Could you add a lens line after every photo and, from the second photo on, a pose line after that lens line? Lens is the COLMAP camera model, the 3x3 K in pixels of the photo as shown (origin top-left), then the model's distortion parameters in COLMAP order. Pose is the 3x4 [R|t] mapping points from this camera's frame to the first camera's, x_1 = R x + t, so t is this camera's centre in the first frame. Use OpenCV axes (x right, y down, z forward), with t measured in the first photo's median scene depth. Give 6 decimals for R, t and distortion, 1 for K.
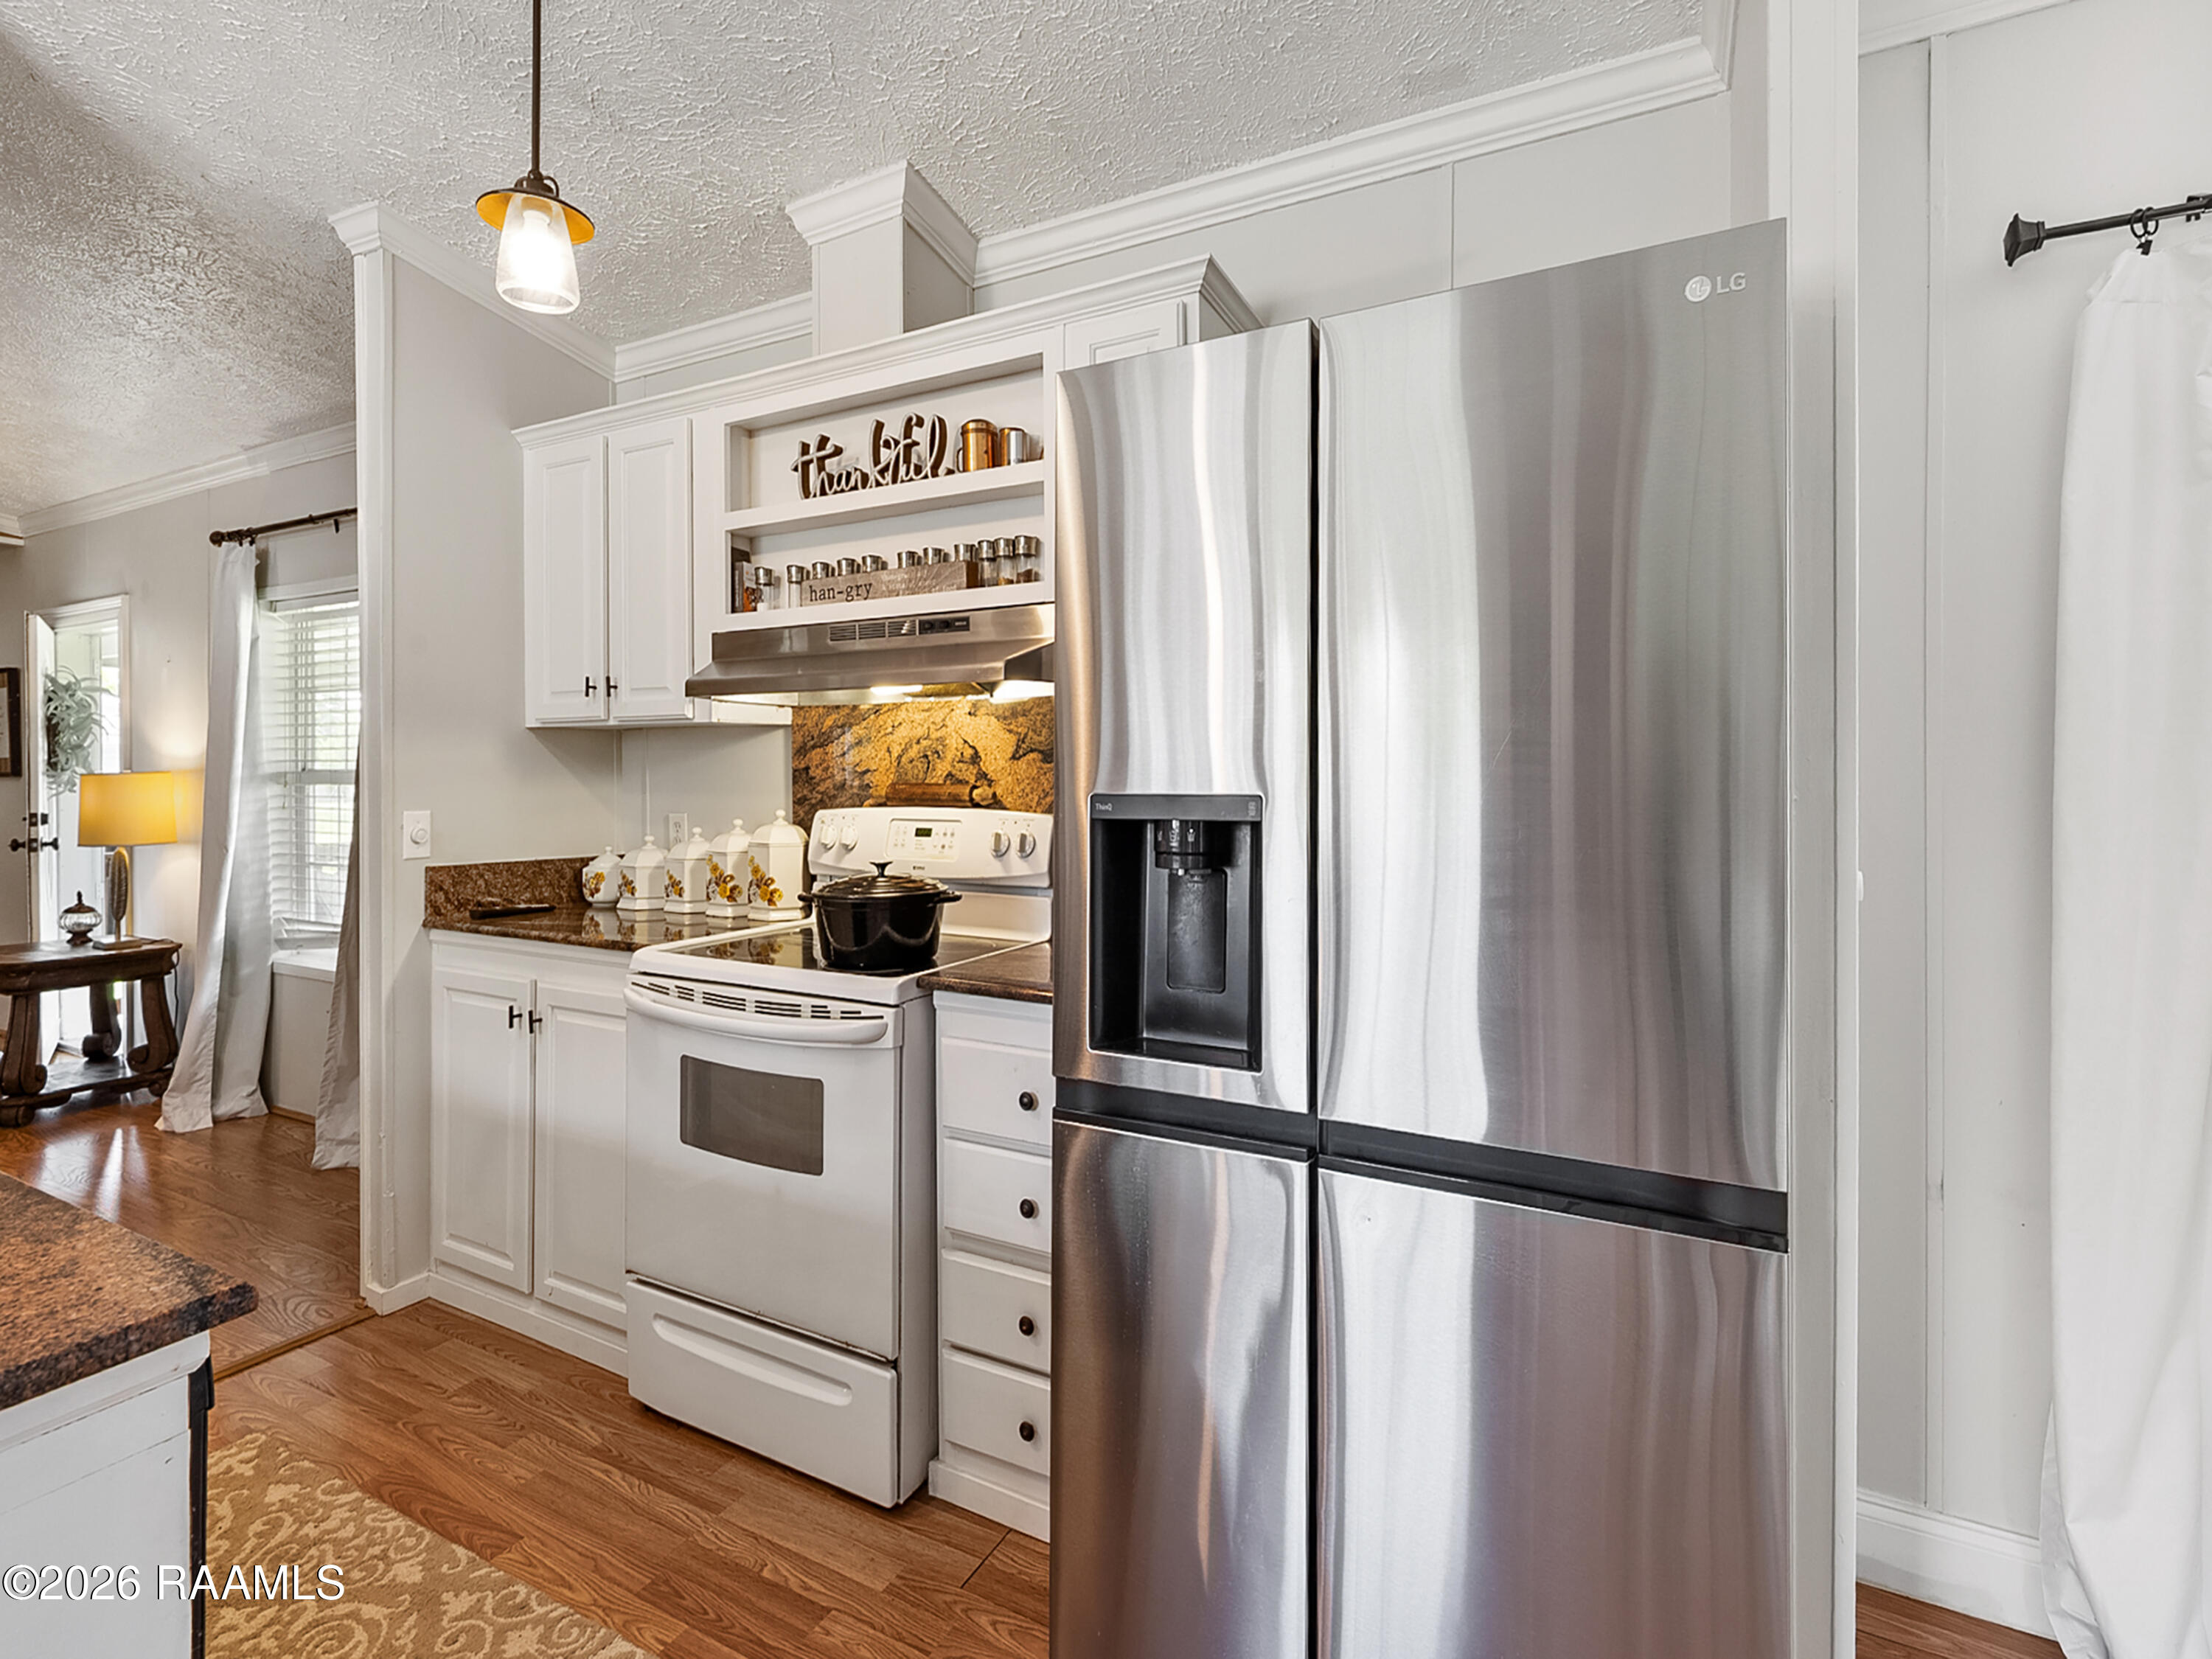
lens RADIAL K [[1028.7, 0, 1135.5], [0, 1028.7, 773.3], [0, 0, 1]] dist [0.001594, 0.000123]
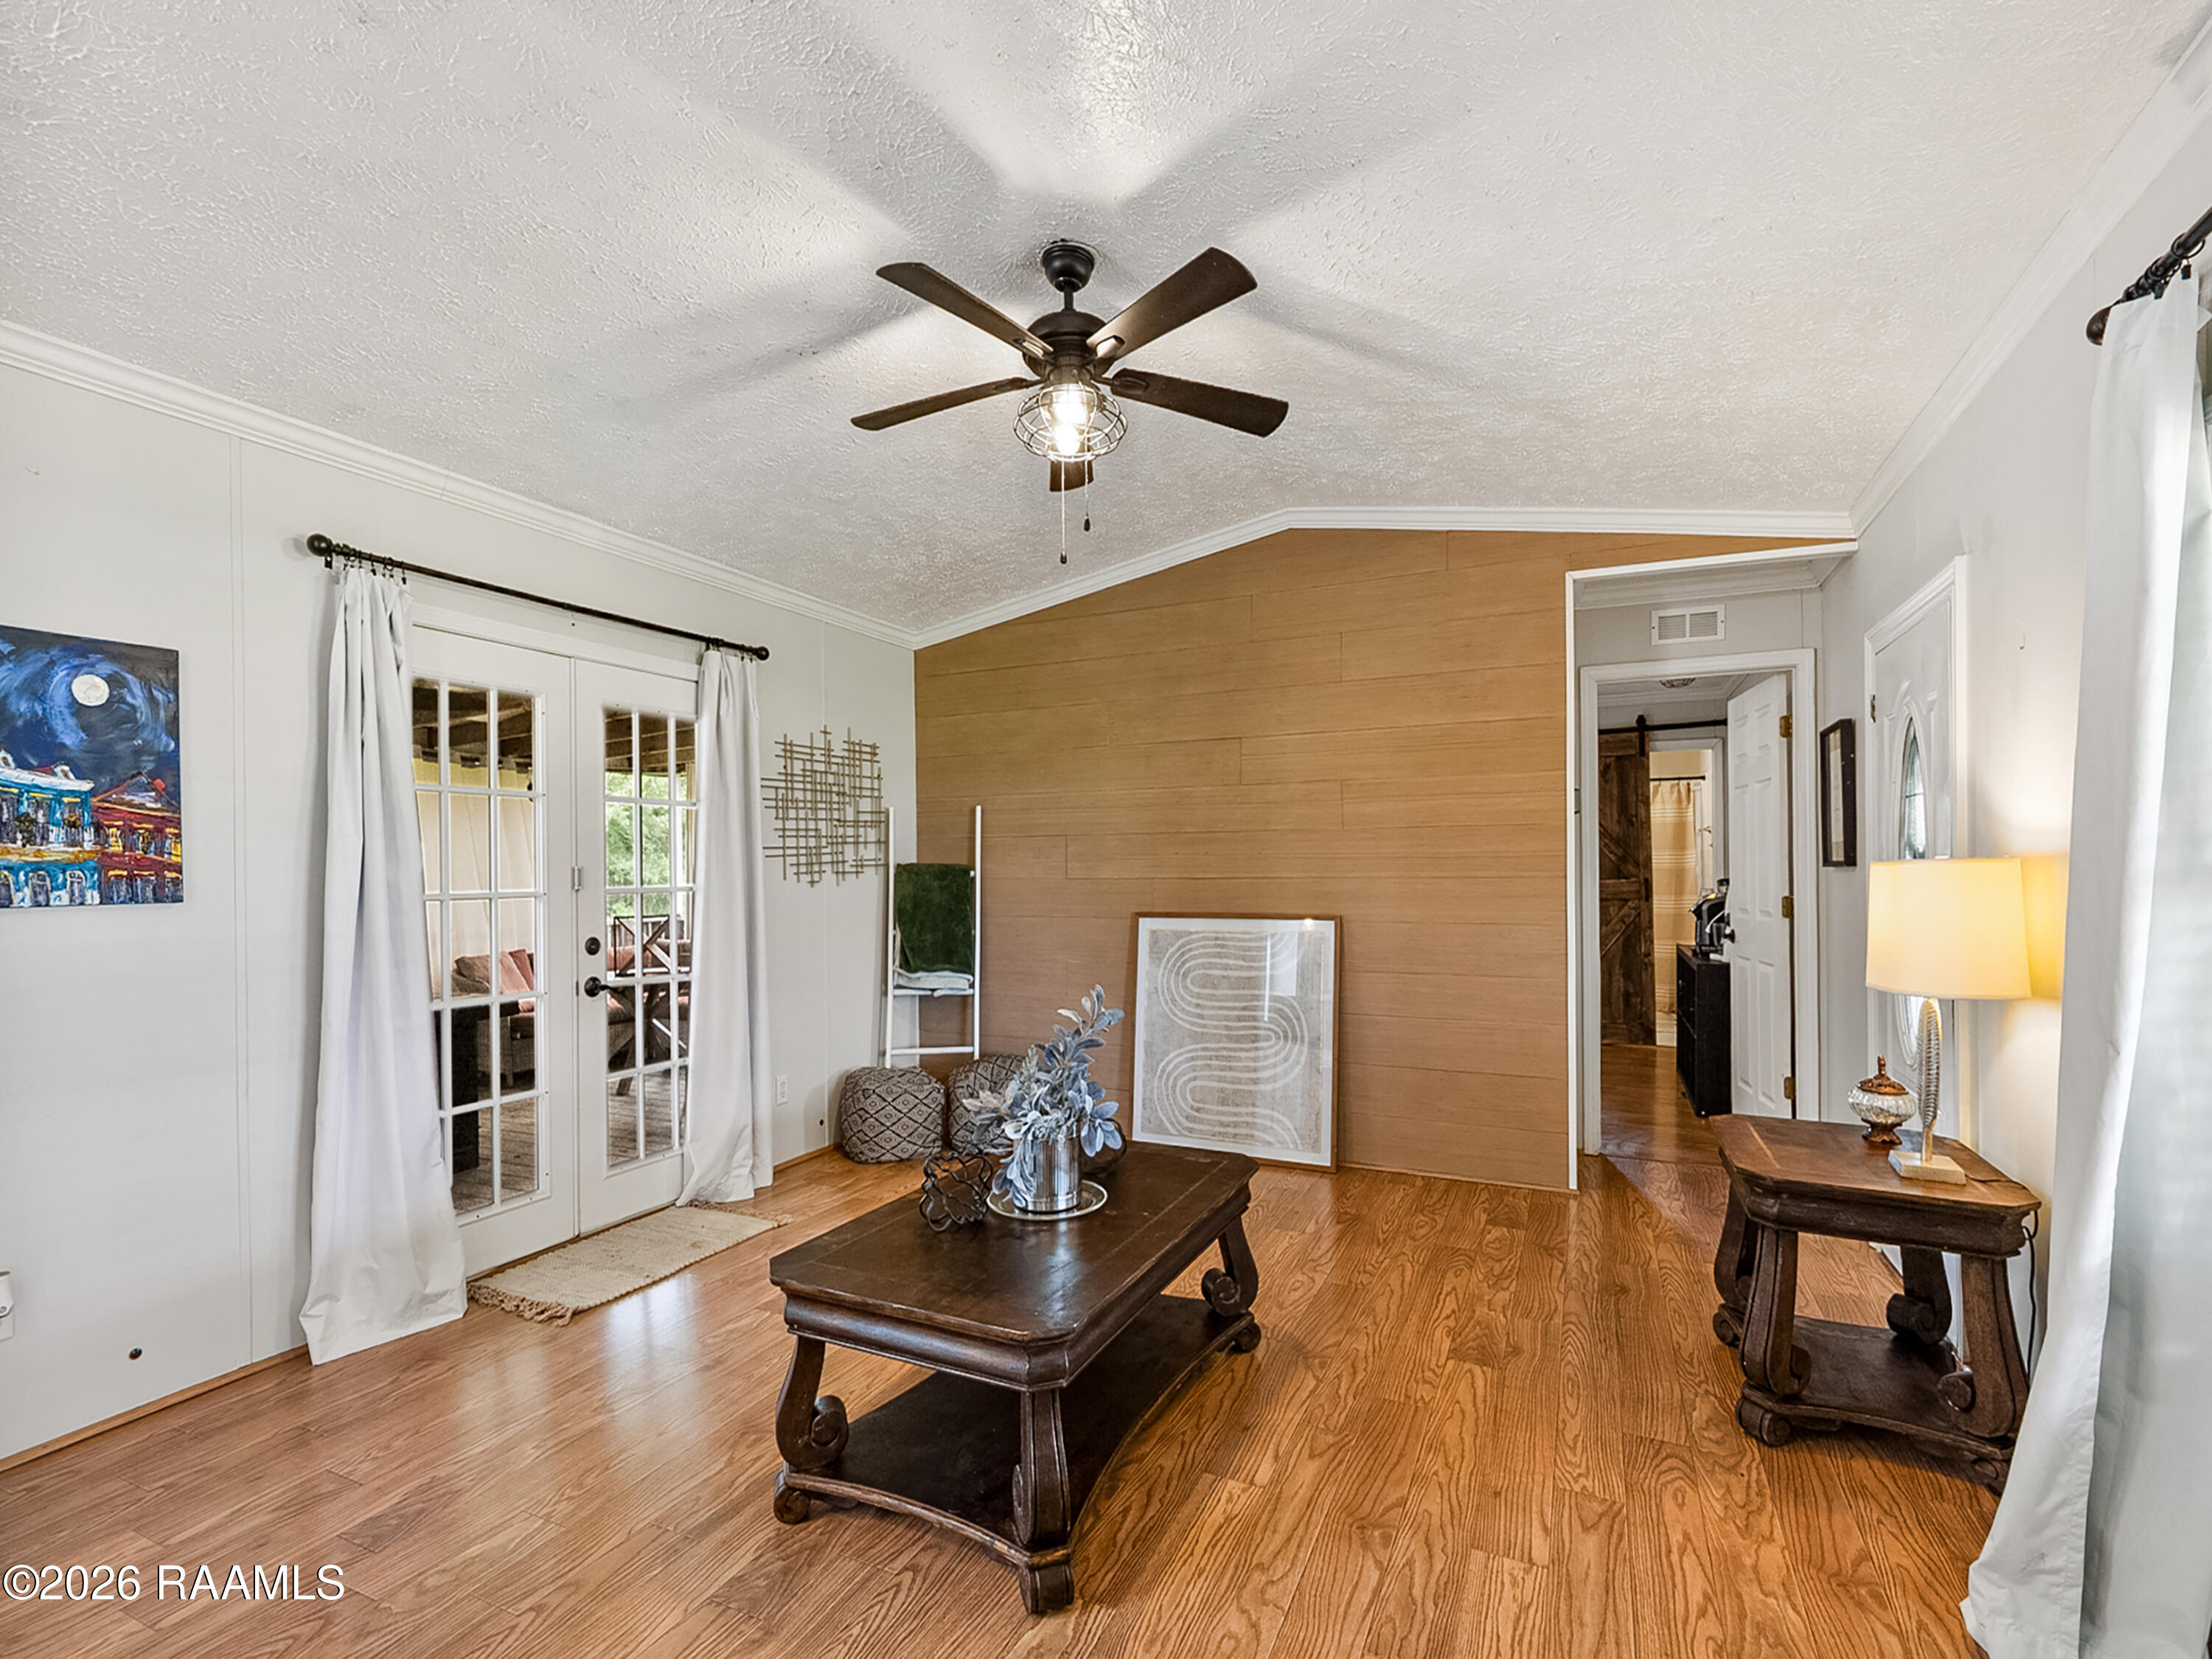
lens RADIAL K [[1008.9, 0, 1110.4], [0, 1008.9, 868.6], [0, 0, 1]] dist [-0.000547, -0.000053]
pose [[0.023236, 0.005754, -0.999713, -0.753402], [0.005786, 0.999966, 0.005890, -0.002498], [0.999713, -0.005921, 0.023202, 0.906328]]
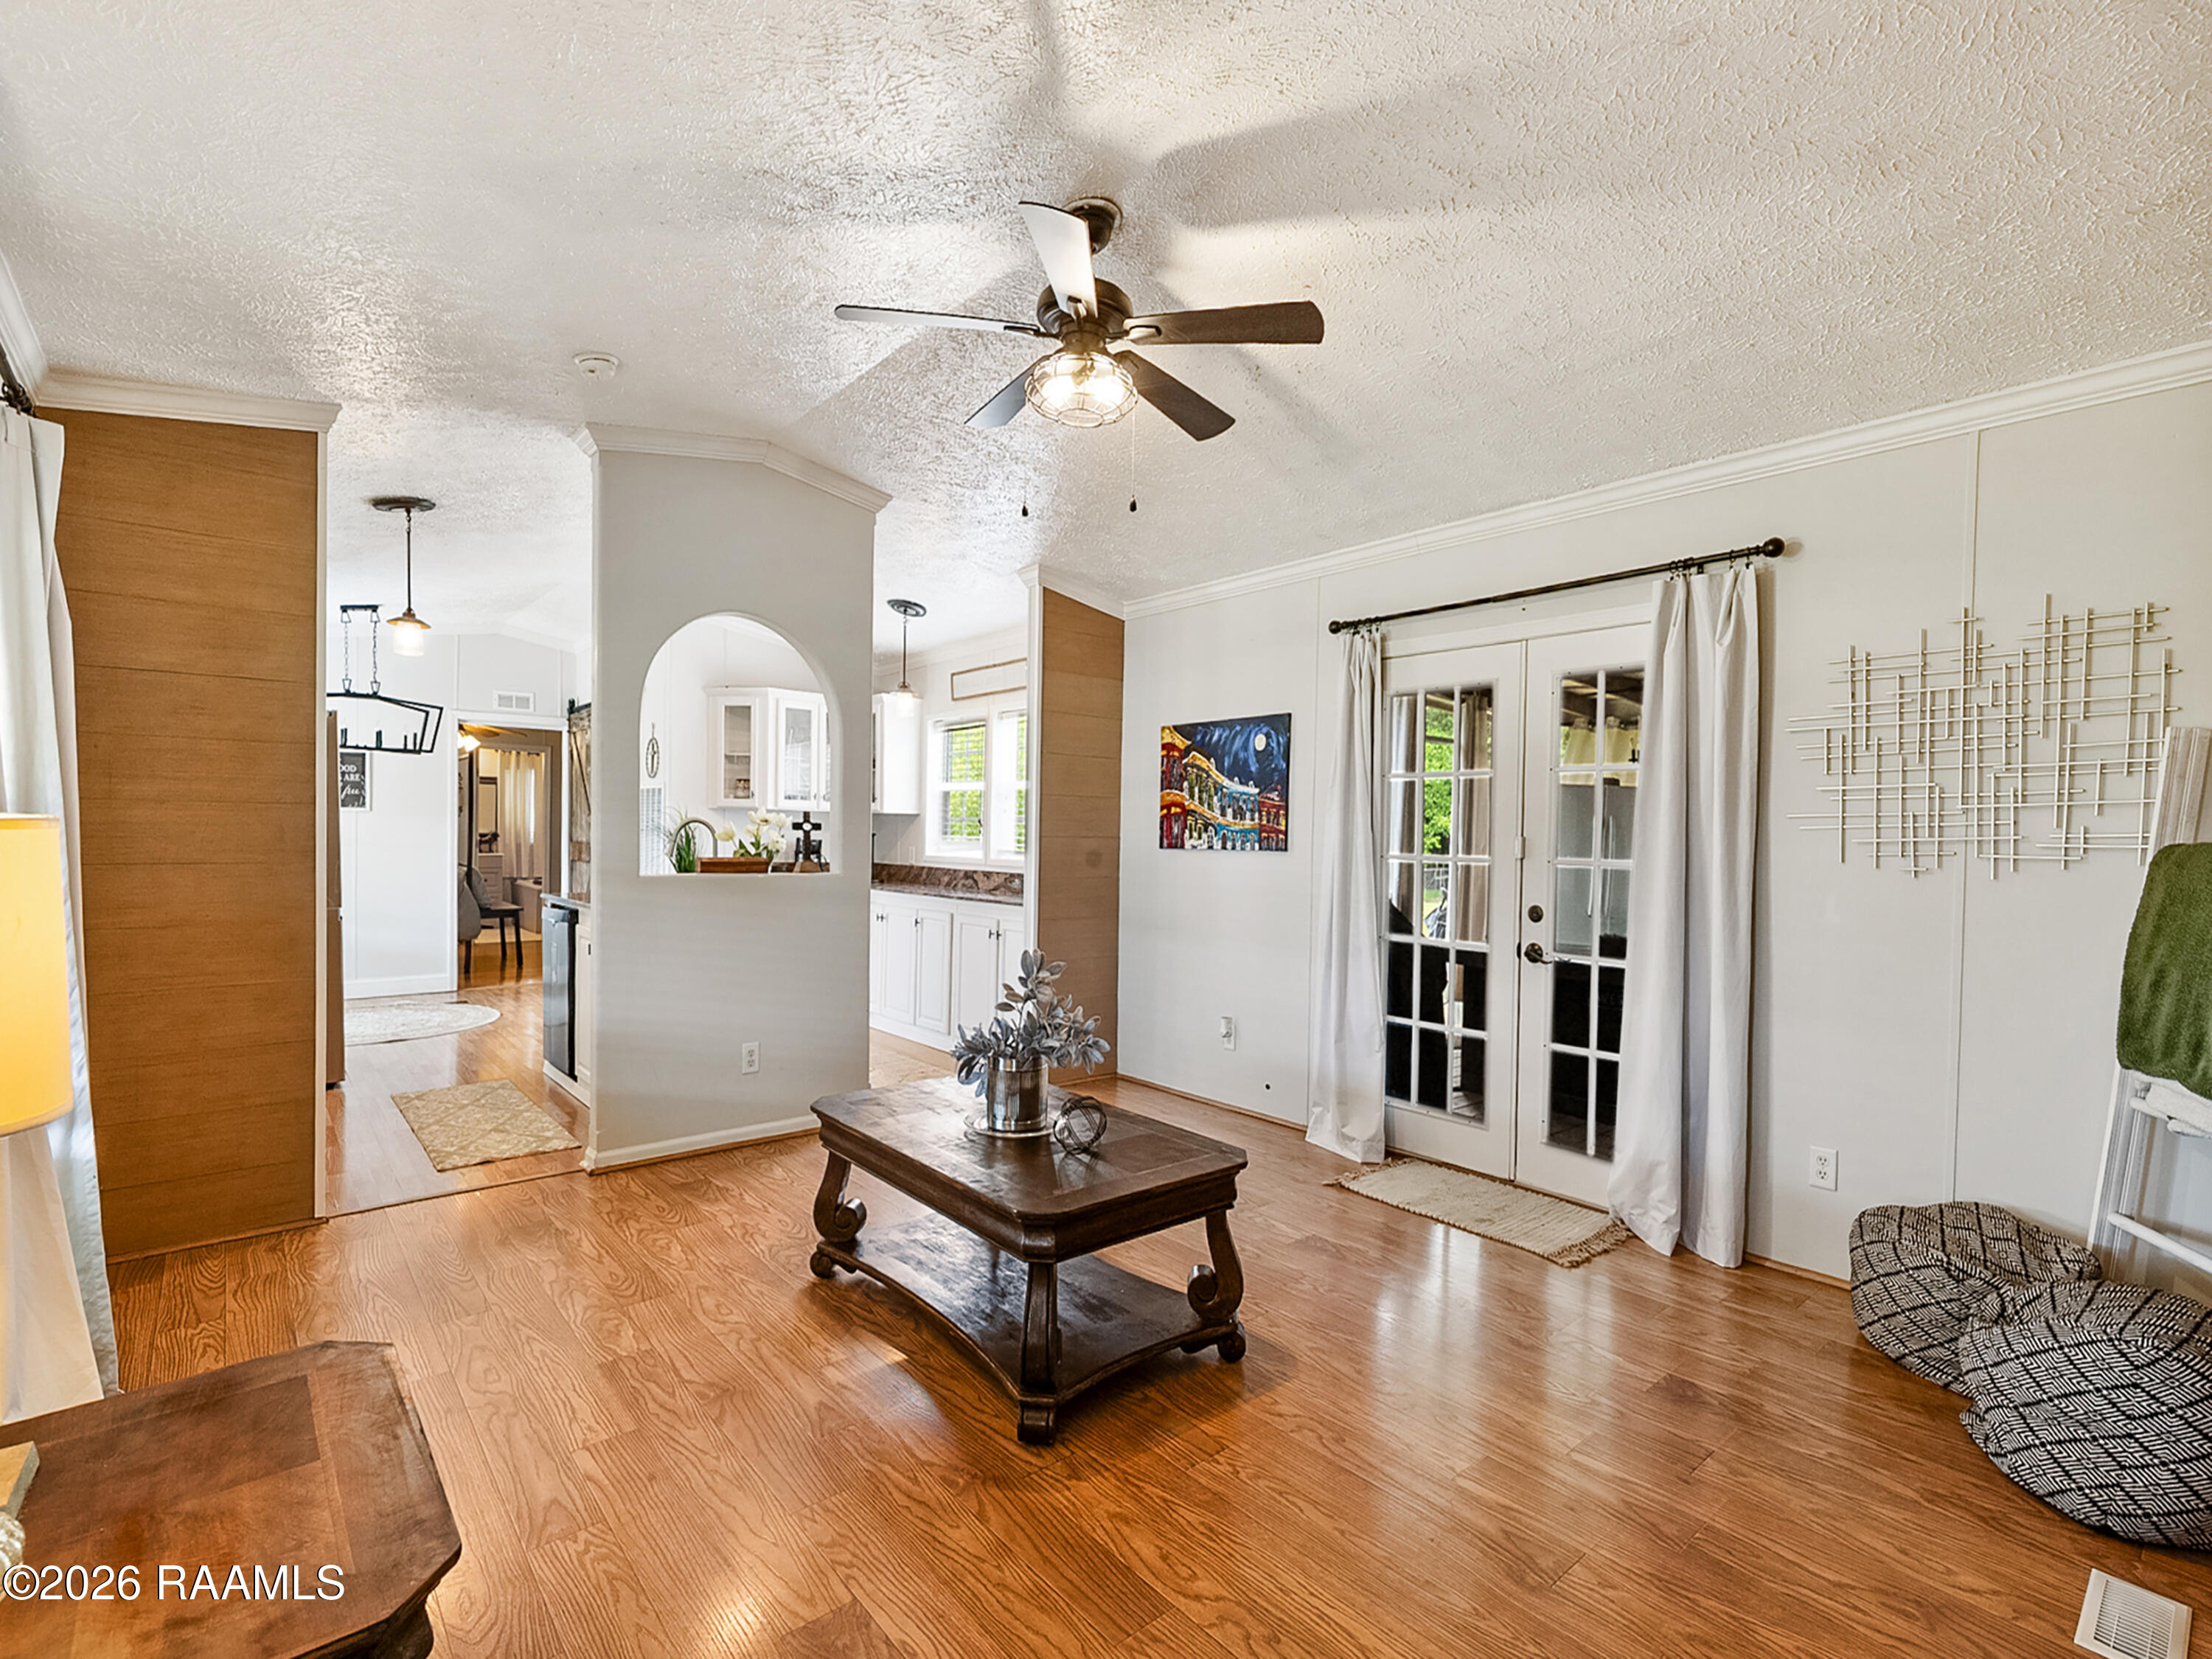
lens RADIAL K [[1019.8, 0, 1101.3], [0, 1019.8, 853.2], [0, 0, 1]] dist [0.002486, 0.000444]
pose [[-0.922086, -0.020100, 0.386462, -2.224176], [-0.012189, 0.999663, 0.022910, -0.004410], [-0.386792, 0.016414, -0.922021, 1.855703]]
